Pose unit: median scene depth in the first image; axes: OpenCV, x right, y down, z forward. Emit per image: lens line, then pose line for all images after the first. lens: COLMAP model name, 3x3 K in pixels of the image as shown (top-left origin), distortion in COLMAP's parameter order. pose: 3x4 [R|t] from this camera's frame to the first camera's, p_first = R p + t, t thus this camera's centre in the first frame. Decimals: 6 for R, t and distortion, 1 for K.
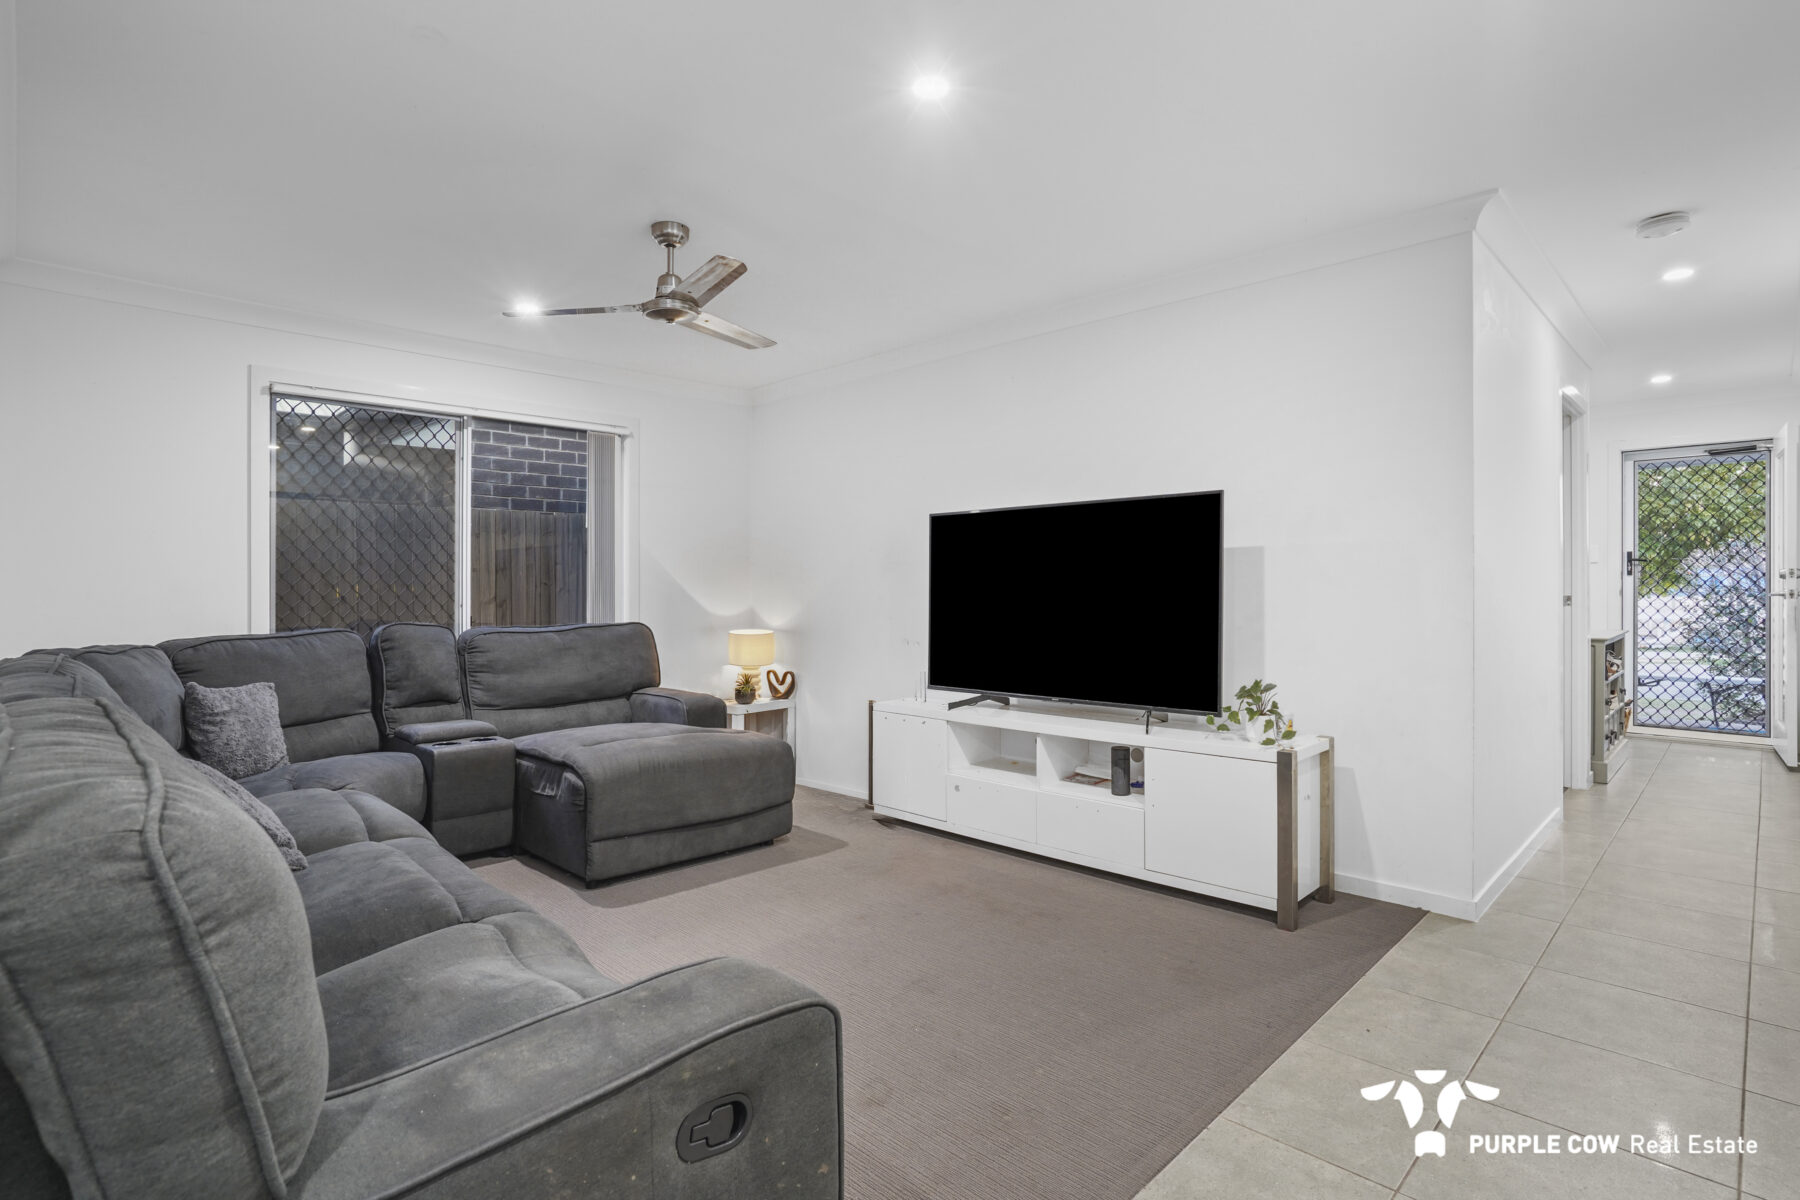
lens RADIAL K [[869.7, 0, 901.0], [0, 869.7, 595.2], [0, 0, 1]] dist [0.000444, 0.000743]
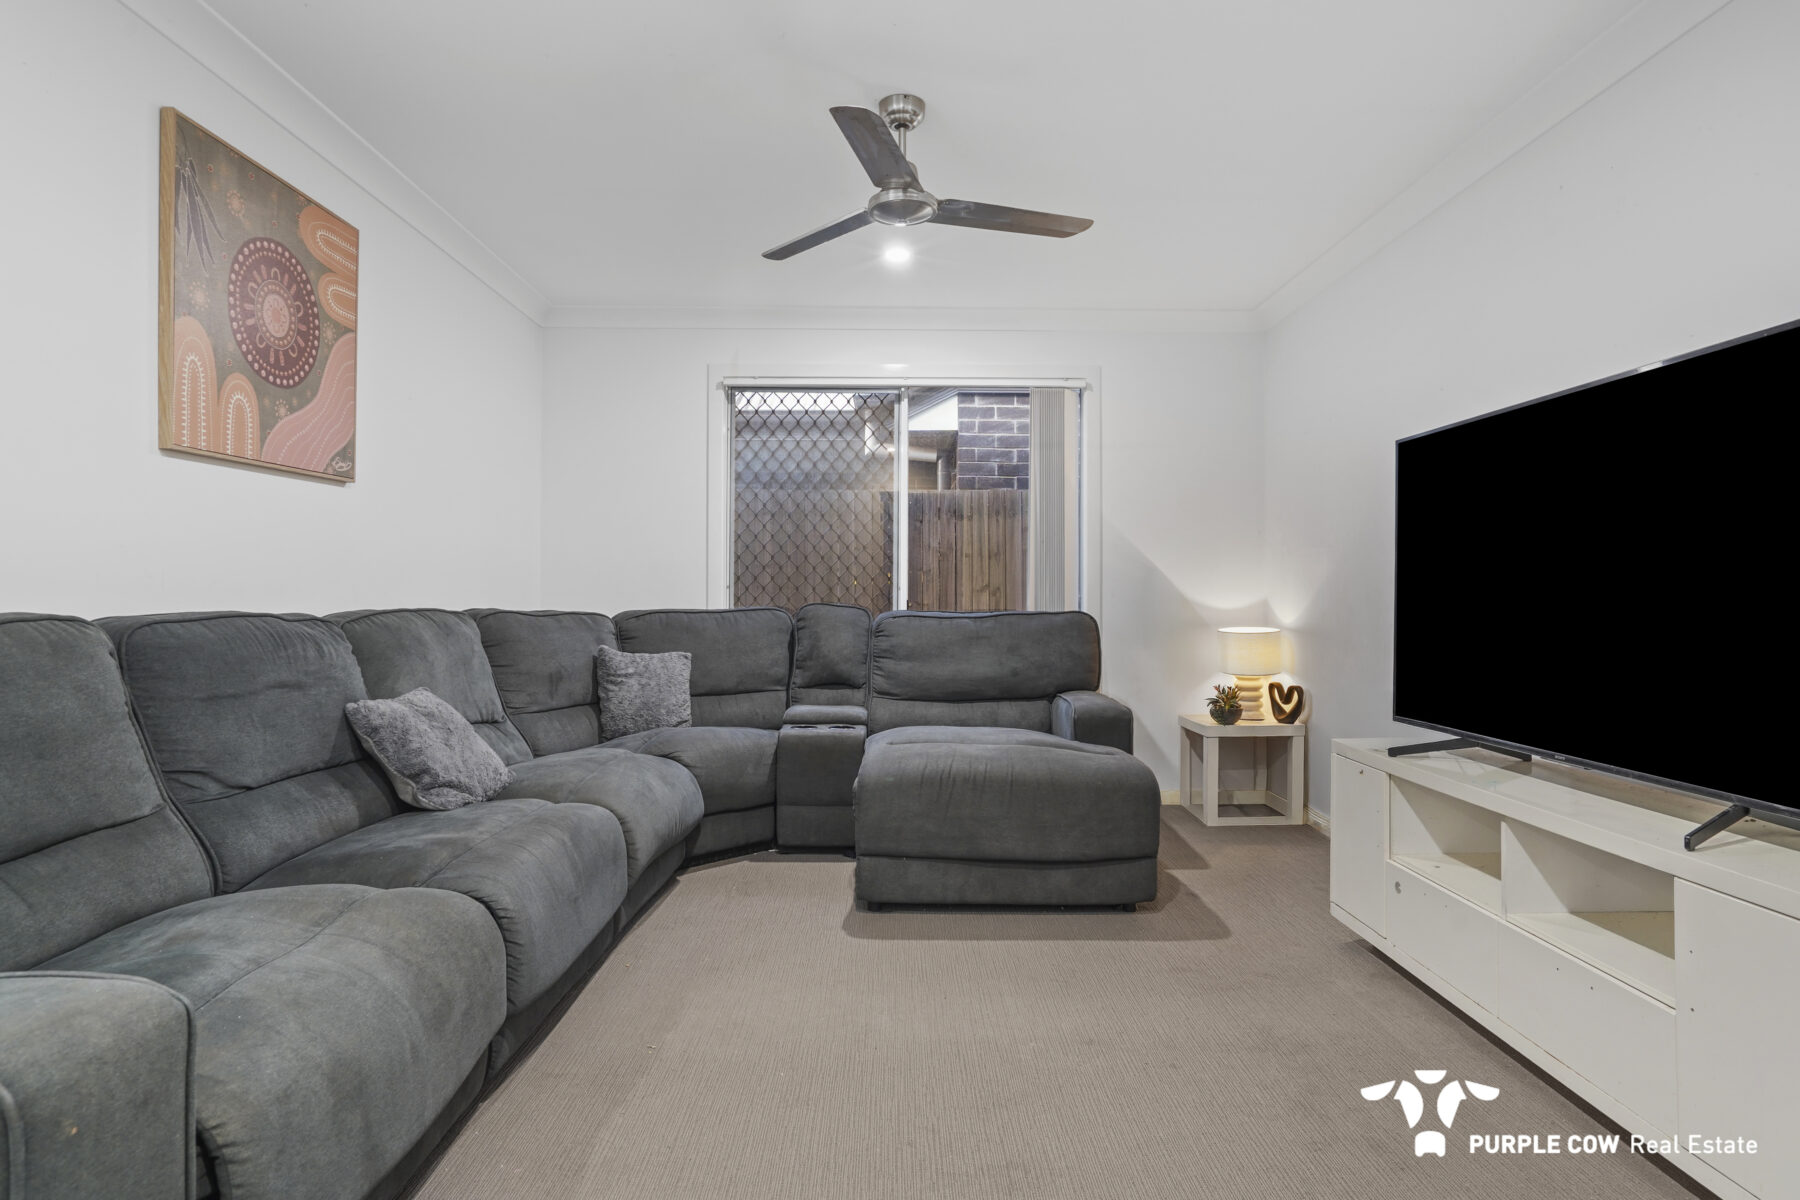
lens RADIAL K [[972.1, 0, 906.8], [0, 972.1, 593.3], [0, 0, 1]] dist [-0.025422, 0.001141]
pose [[0.731396, 0.007515, -0.681911, 0.260161], [-0.012403, 0.999920, -0.002284, 0.022861], [0.681840, 0.010128, 0.731431, 0.266146]]
